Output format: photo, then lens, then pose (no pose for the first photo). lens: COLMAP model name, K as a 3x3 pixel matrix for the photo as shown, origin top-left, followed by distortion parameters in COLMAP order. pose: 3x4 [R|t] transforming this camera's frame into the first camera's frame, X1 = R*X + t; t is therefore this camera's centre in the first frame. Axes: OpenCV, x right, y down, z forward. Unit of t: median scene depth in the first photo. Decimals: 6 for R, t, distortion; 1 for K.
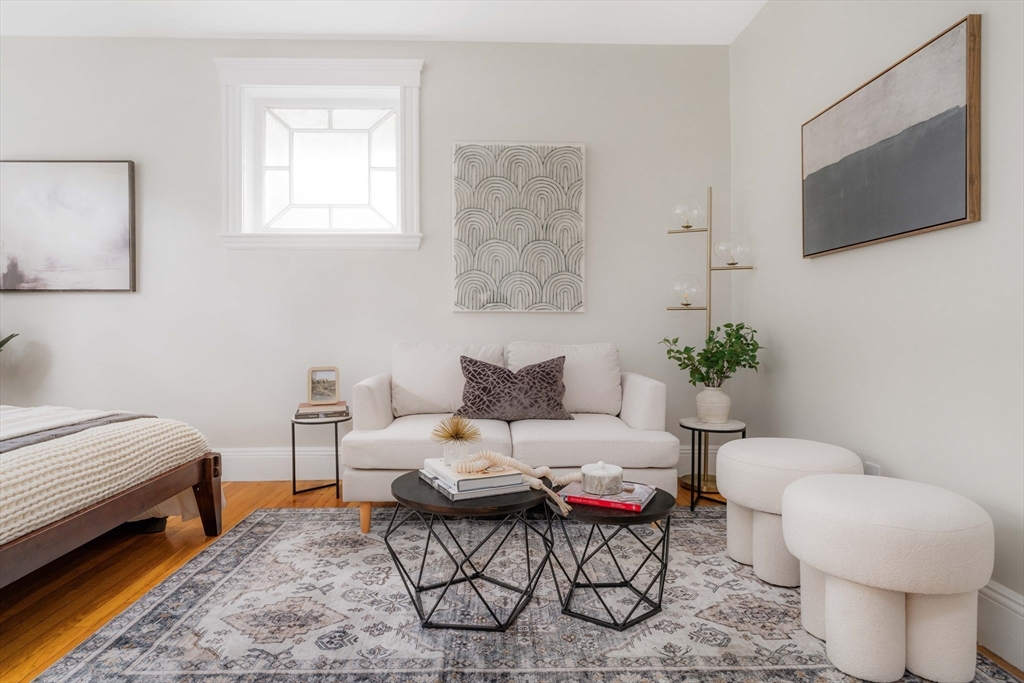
lens RADIAL K [[565.7, 0, 492.3], [0, 565.7, 337.5], [0, 0, 1]] dist [-0.007666, 0.001175]
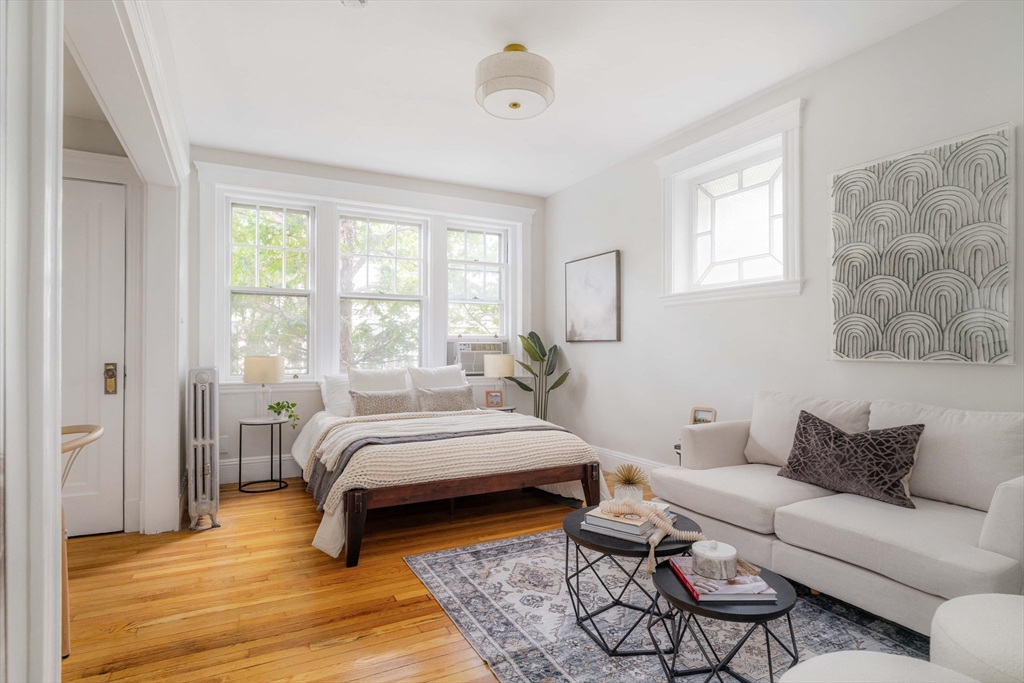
lens RADIAL K [[529.6, 0, 521.7], [0, 529.6, 354.7], [0, 0, 1]] dist [-0.015511, -0.000369]
pose [[0.468893, 0.008930, -0.883210, 0.446917], [-0.017352, 0.999849, 0.000897, -0.046684], [0.883085, 0.014905, 0.468977, 0.166743]]
